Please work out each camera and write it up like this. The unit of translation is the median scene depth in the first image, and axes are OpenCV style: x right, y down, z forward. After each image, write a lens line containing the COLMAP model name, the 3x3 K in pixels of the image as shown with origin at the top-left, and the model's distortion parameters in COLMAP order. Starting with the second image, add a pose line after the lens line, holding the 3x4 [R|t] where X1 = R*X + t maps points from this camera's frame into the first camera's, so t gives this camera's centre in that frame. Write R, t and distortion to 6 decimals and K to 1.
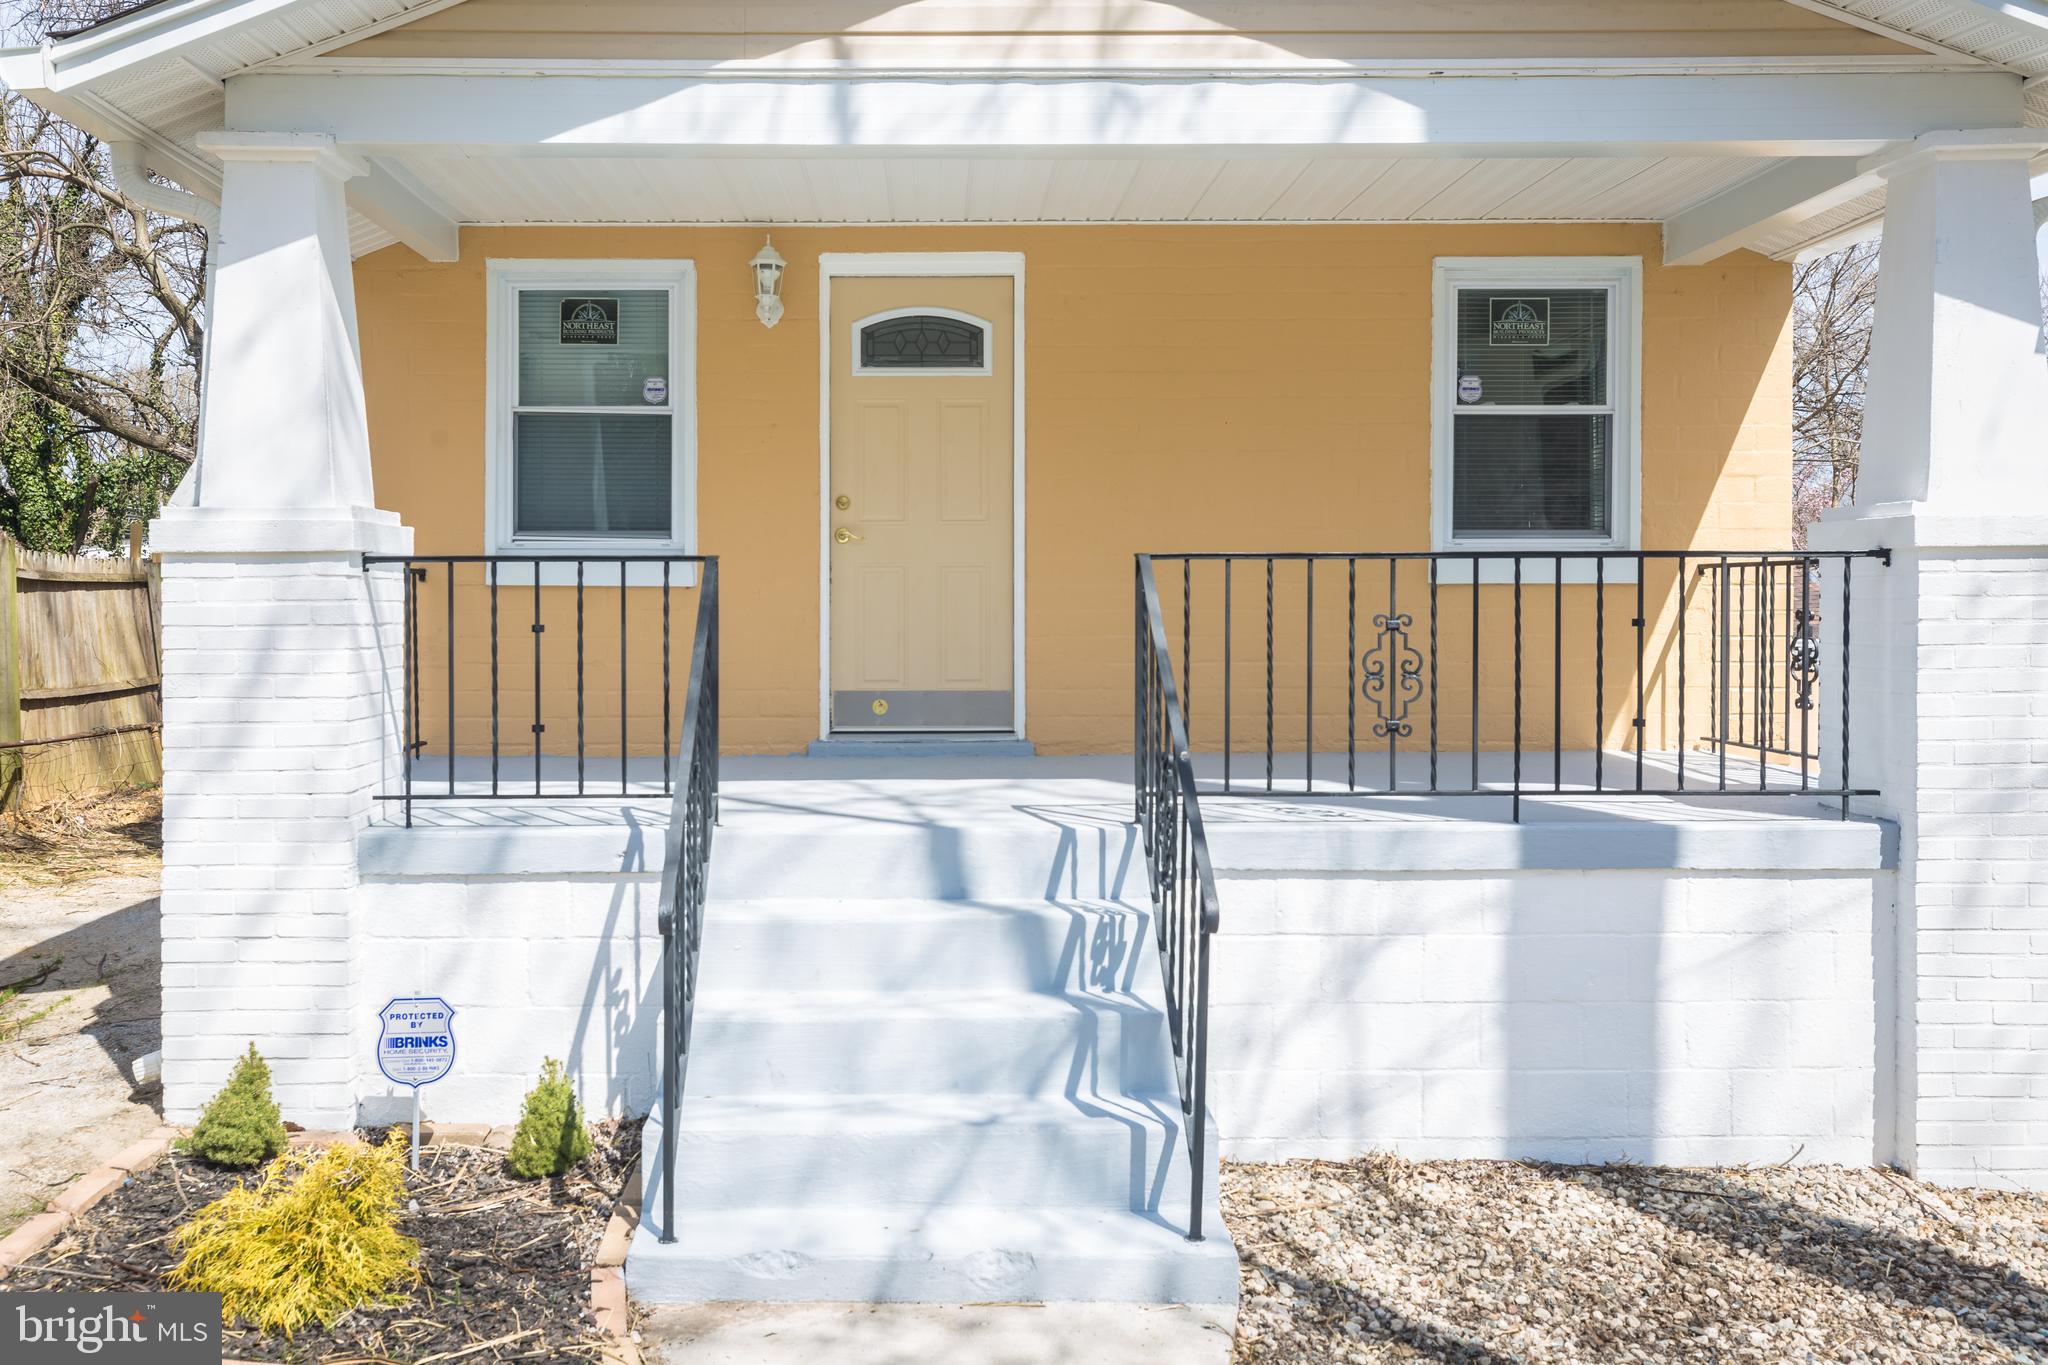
lens RADIAL K [[1813.8, 0, 1030.0], [0, 1813.8, 586.7], [0, 0, 1]] dist [-0.000005, 0.002324]
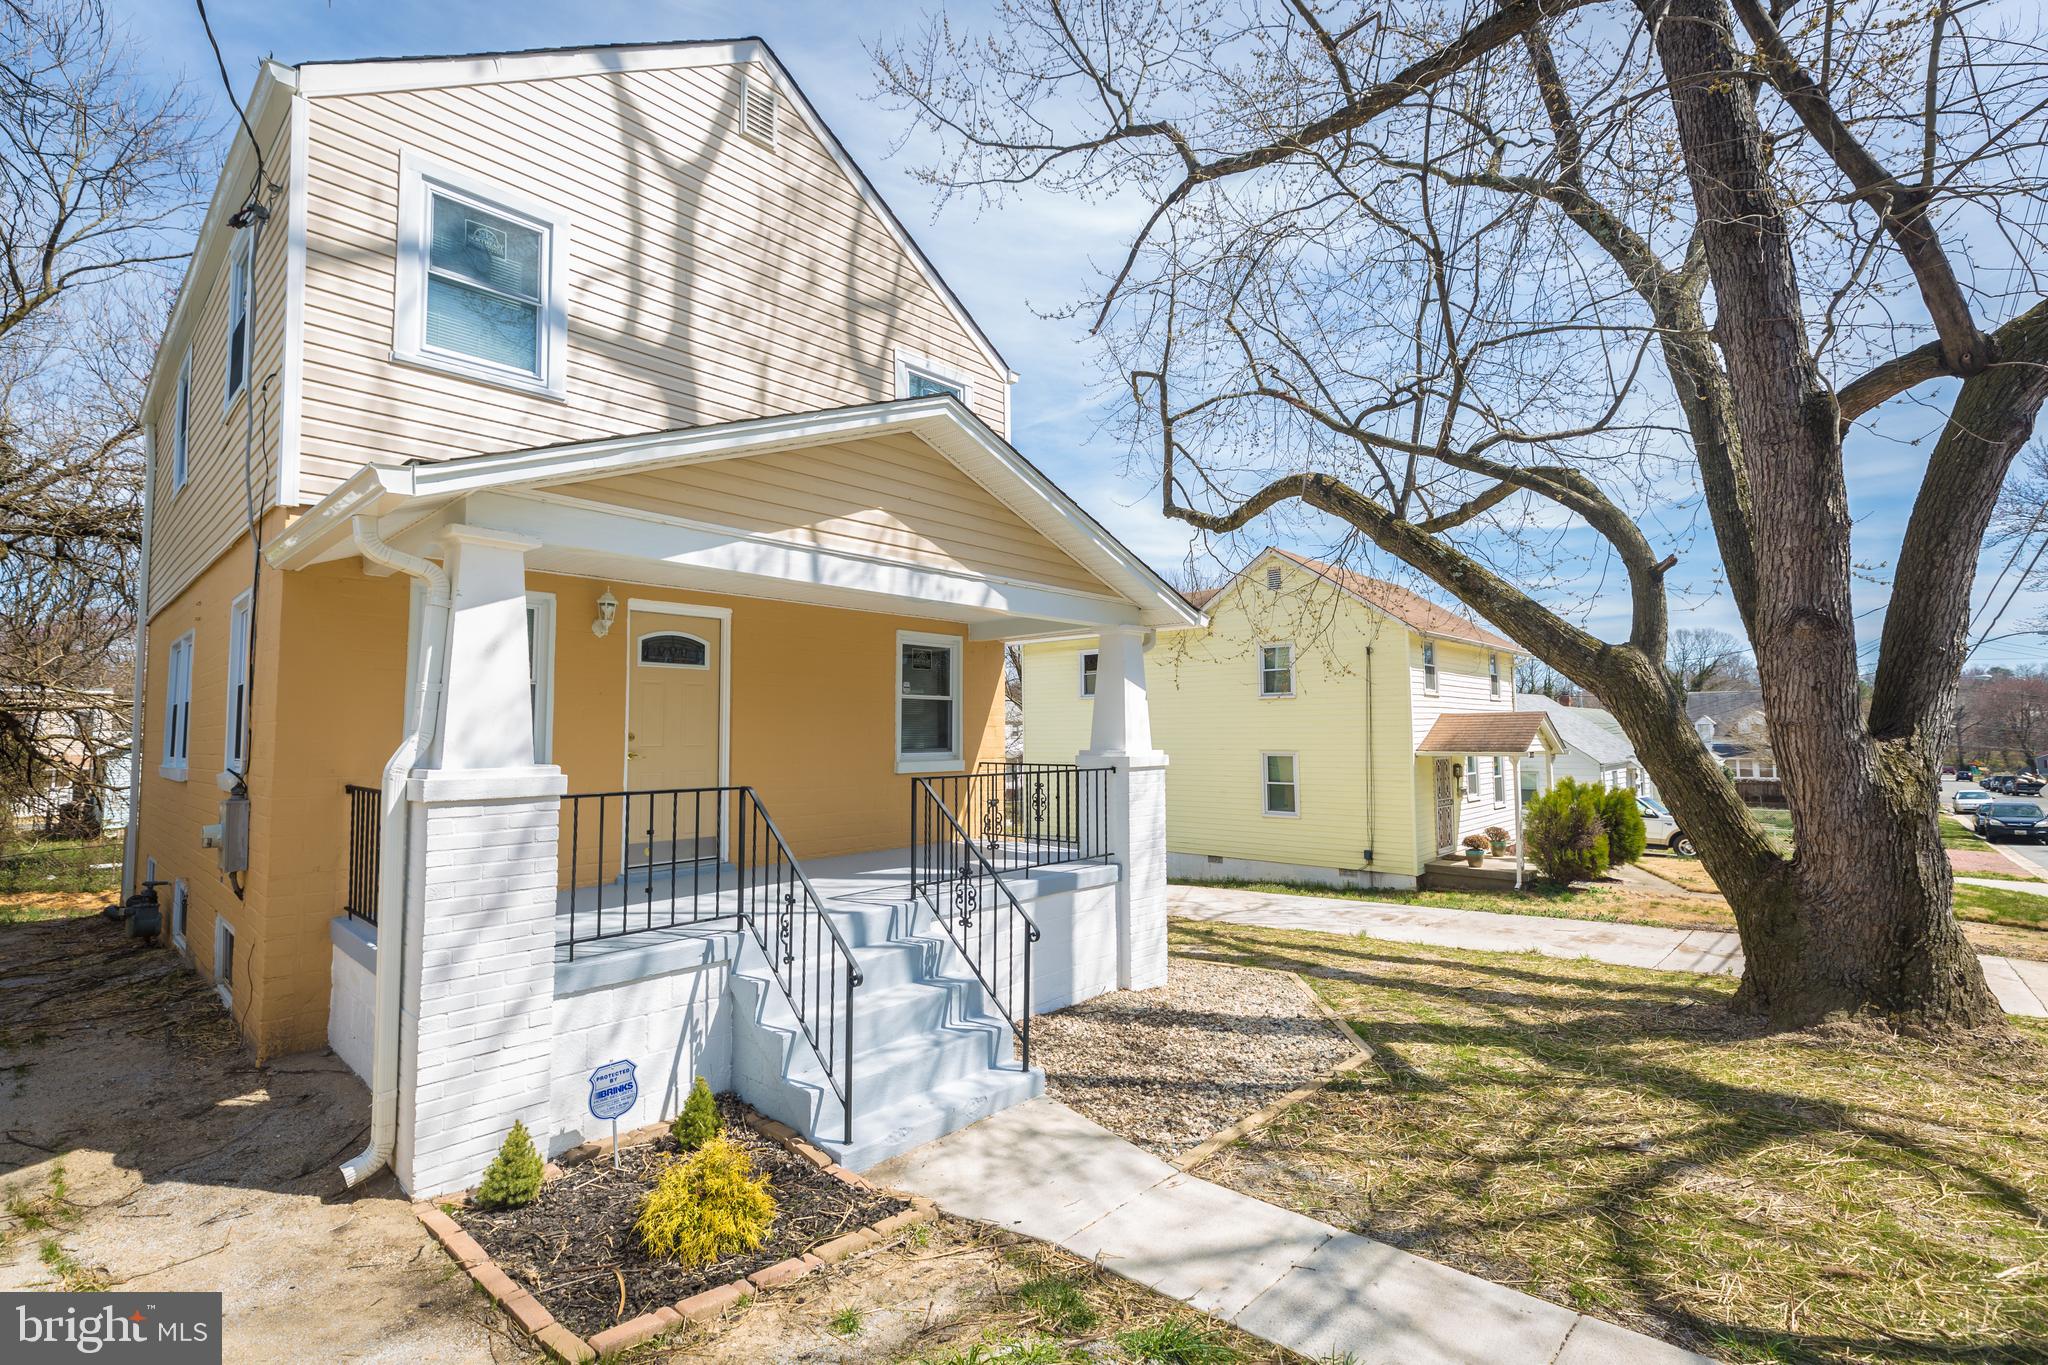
lens RADIAL K [[909.4, 0, 1034.9], [0, 909.4, 664.5], [0, 0, 1]] dist [0.003245, 0.000887]
pose [[0.665101, 0.057722, 0.744519, -0.682374], [-0.016686, 0.997908, -0.062461, -0.089859], [-0.746567, 0.029120, 0.664673, 0.129549]]
